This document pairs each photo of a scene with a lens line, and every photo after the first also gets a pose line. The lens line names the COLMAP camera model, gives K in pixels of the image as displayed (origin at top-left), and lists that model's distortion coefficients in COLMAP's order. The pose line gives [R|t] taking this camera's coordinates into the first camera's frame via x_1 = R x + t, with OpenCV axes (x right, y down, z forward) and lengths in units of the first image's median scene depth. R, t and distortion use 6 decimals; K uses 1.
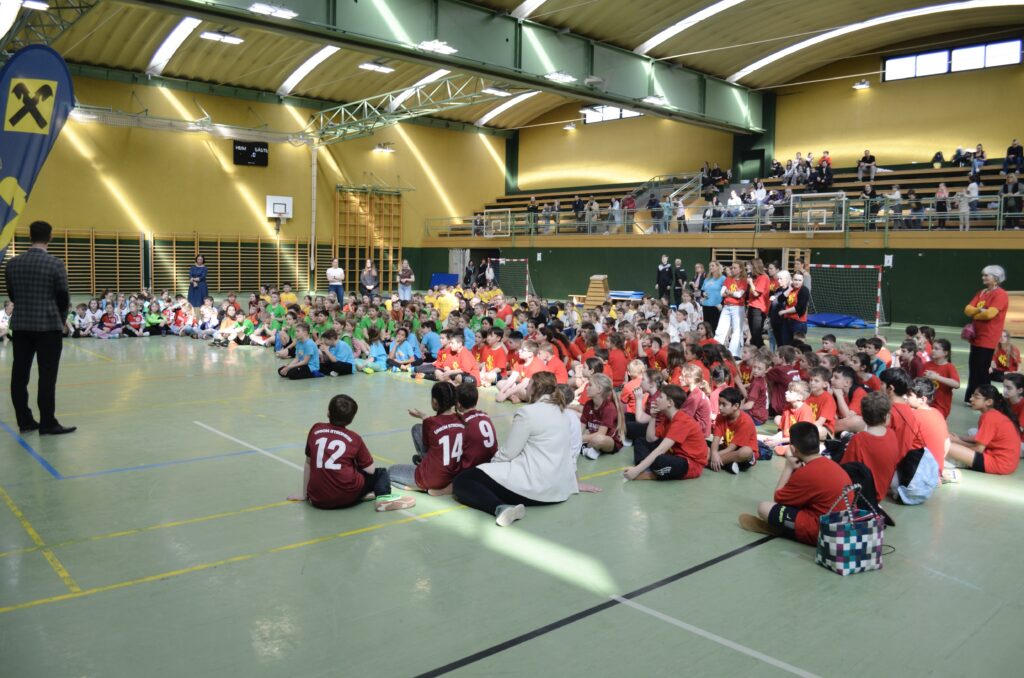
lens RADIAL K [[802.7, 0, 512.0], [0, 802.7, 334.8], [0, 0, 1]] dist [-0.082298, 0.008837]
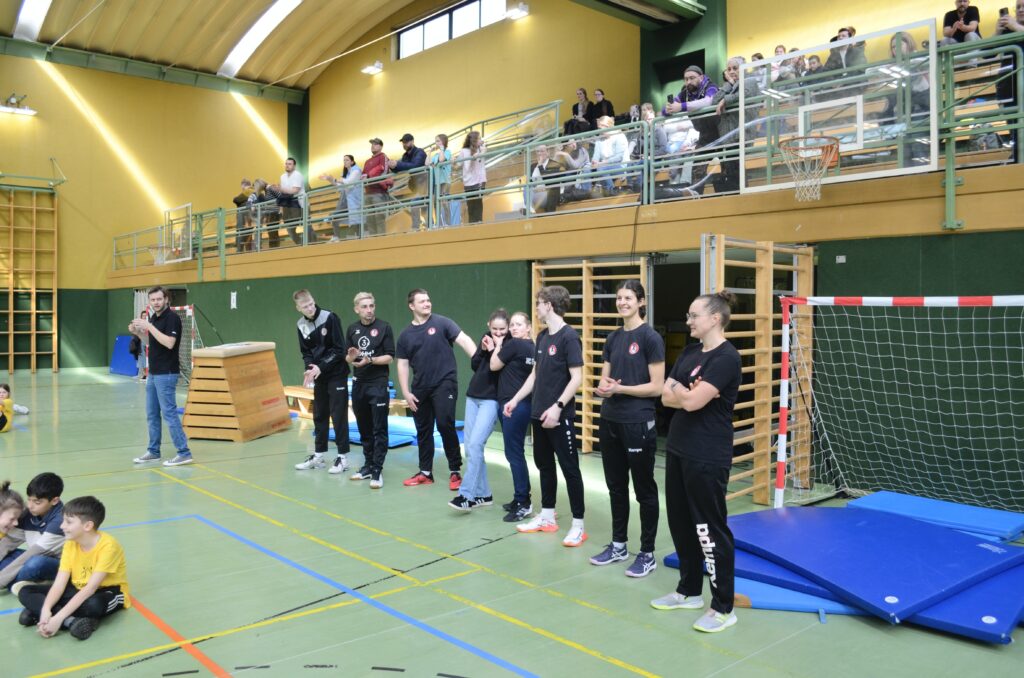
lens RADIAL K [[846.5, 0, 510.4], [0, 846.5, 332.4], [0, 0, 1]] dist [-0.082036, 0.008046]
pose [[0.999854, -0.016830, 0.002973, 0.240246], [0.016992, 0.997573, -0.067520, -0.052775], [-0.001830, 0.067561, 0.997713, 0.633473]]
